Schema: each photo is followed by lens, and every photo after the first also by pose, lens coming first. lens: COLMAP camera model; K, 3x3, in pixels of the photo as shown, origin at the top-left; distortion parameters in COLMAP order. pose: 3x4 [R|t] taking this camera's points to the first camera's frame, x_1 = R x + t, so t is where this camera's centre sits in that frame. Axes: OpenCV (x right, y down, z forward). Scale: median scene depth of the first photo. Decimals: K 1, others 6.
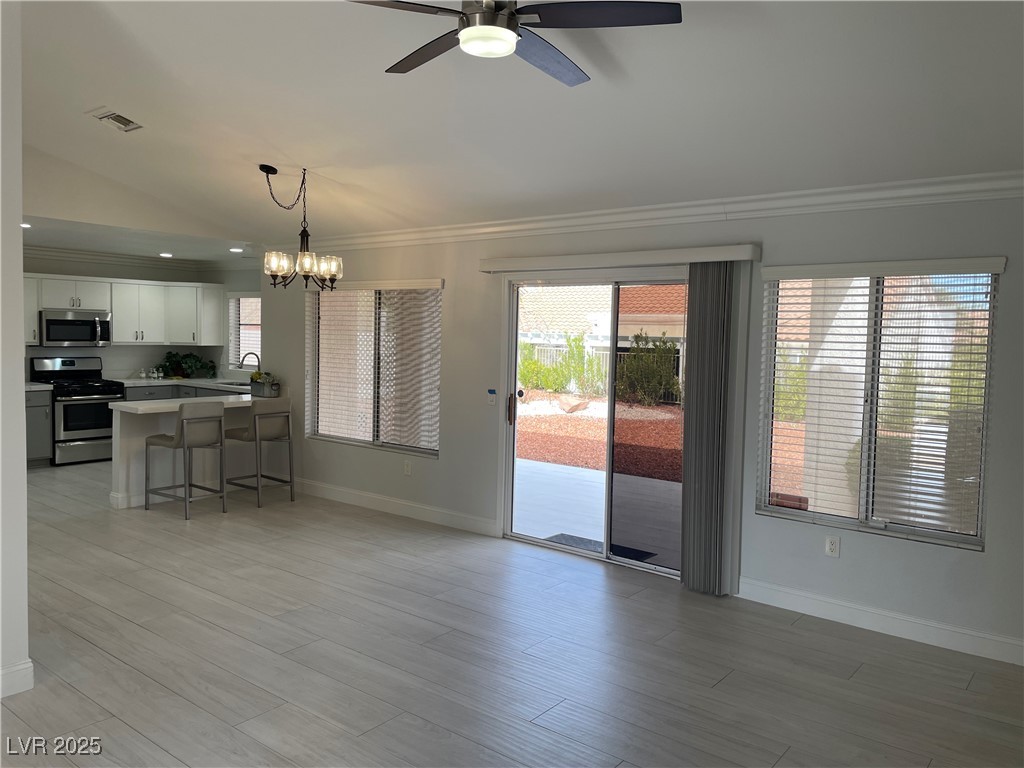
lens RADIAL K [[764.8, 0, 512.0], [0, 764.8, 384.0], [0, 0, 1]] dist [0.090270, -0.094973]
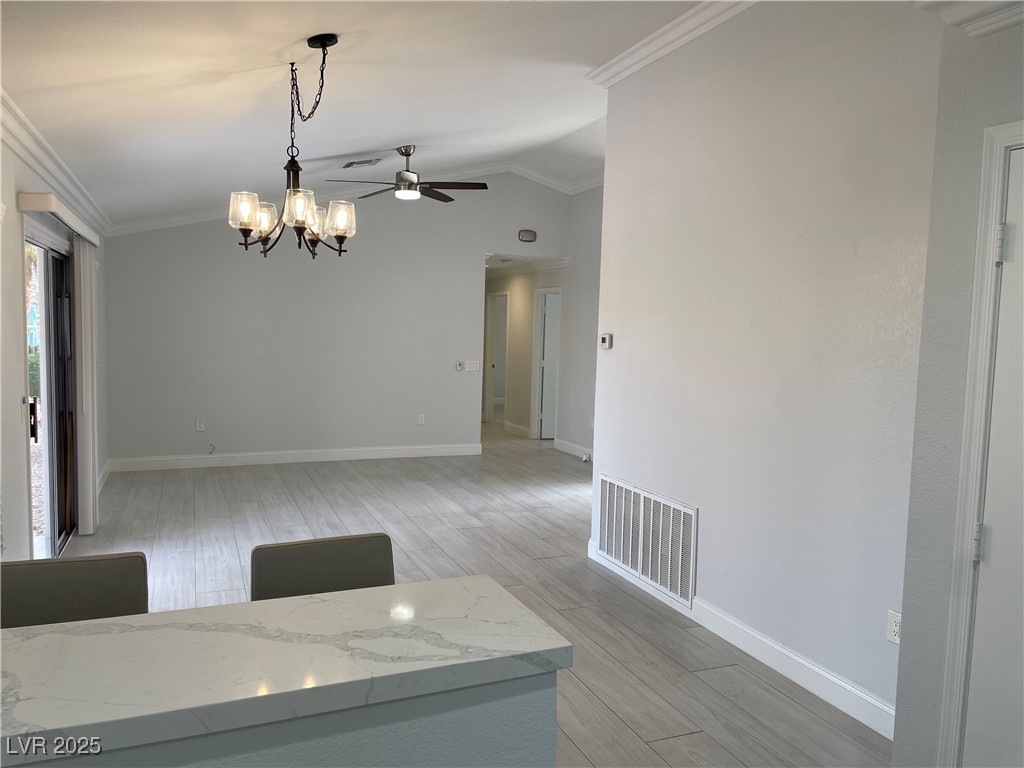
lens RADIAL K [[764.8, 0, 512.0], [0, 764.8, 384.0], [0, 0, 1]] dist [0.090270, -0.094973]
pose [[-0.870533, -0.079802, 0.485596, -0.928003], [-0.010306, 0.989504, 0.144137, -0.133782], [-0.492001, 0.120472, -0.862219, 1.825140]]
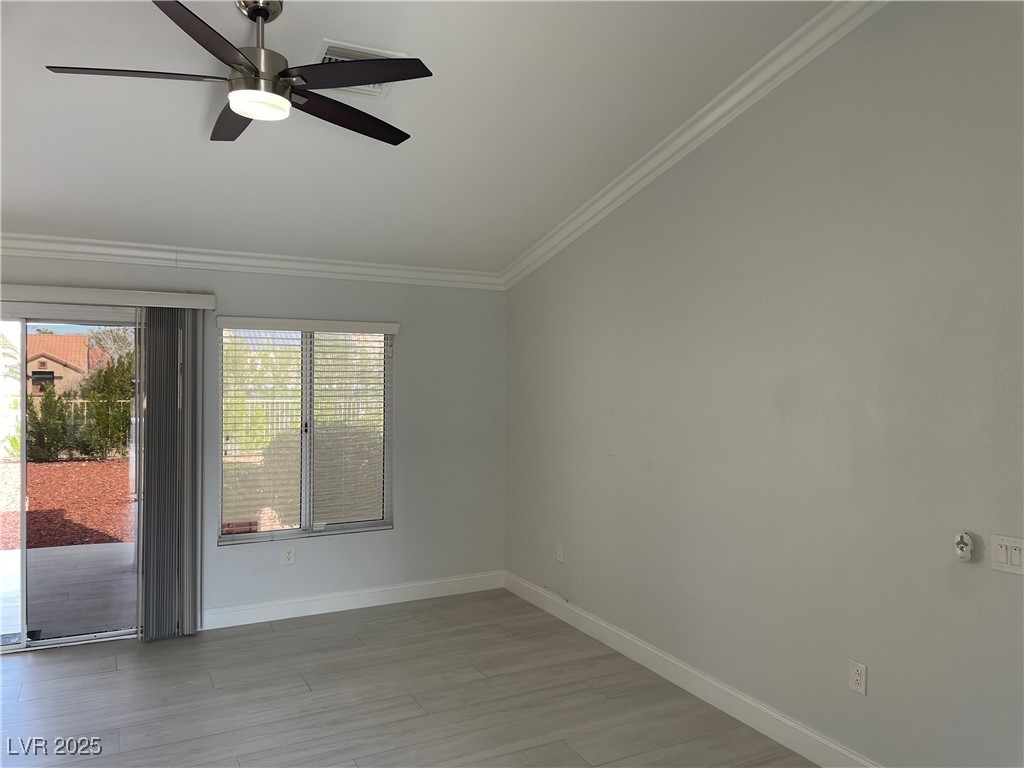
lens RADIAL K [[764.8, 0, 512.0], [0, 764.8, 384.0], [0, 0, 1]] dist [0.090270, -0.094973]
pose [[0.409099, -0.031084, 0.911960, -0.520676], [0.059694, 0.998190, 0.007244, -0.041338], [-0.910535, 0.051475, 0.410214, 0.189934]]
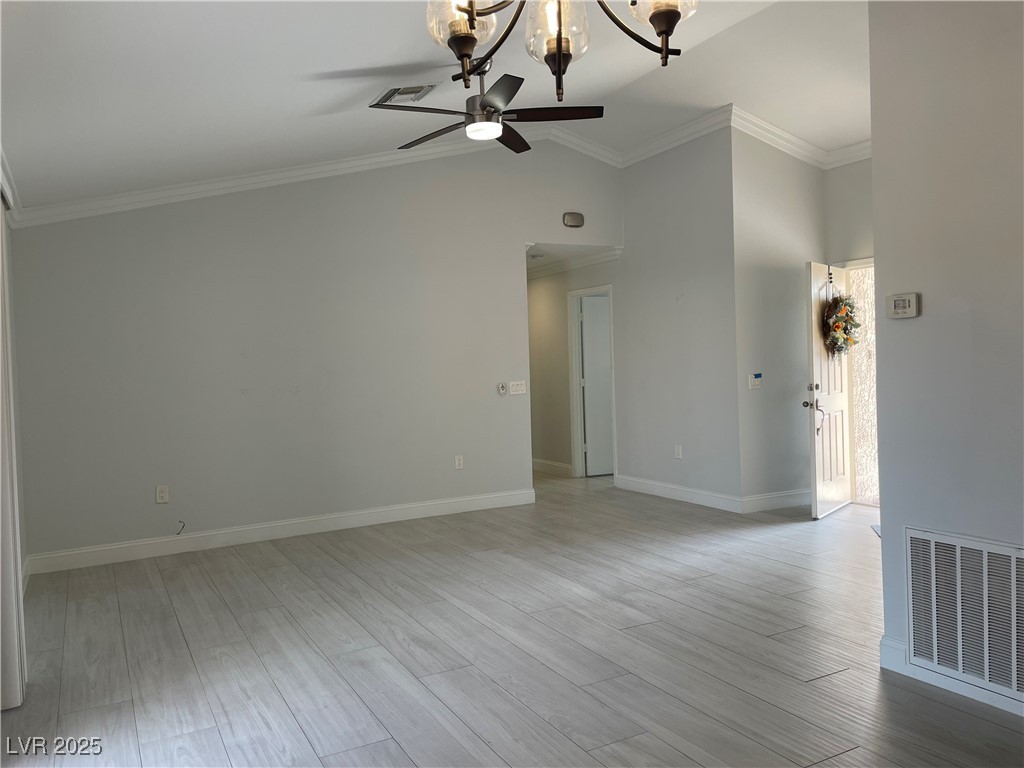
lens RADIAL K [[764.8, 0, 512.0], [0, 764.8, 384.0], [0, 0, 1]] dist [0.090270, -0.094973]
pose [[-0.918920, 0.000099, 0.394444, -0.443606], [0.042444, 0.994218, 0.098631, -0.049231], [-0.392154, 0.107376, -0.913611, 1.547109]]
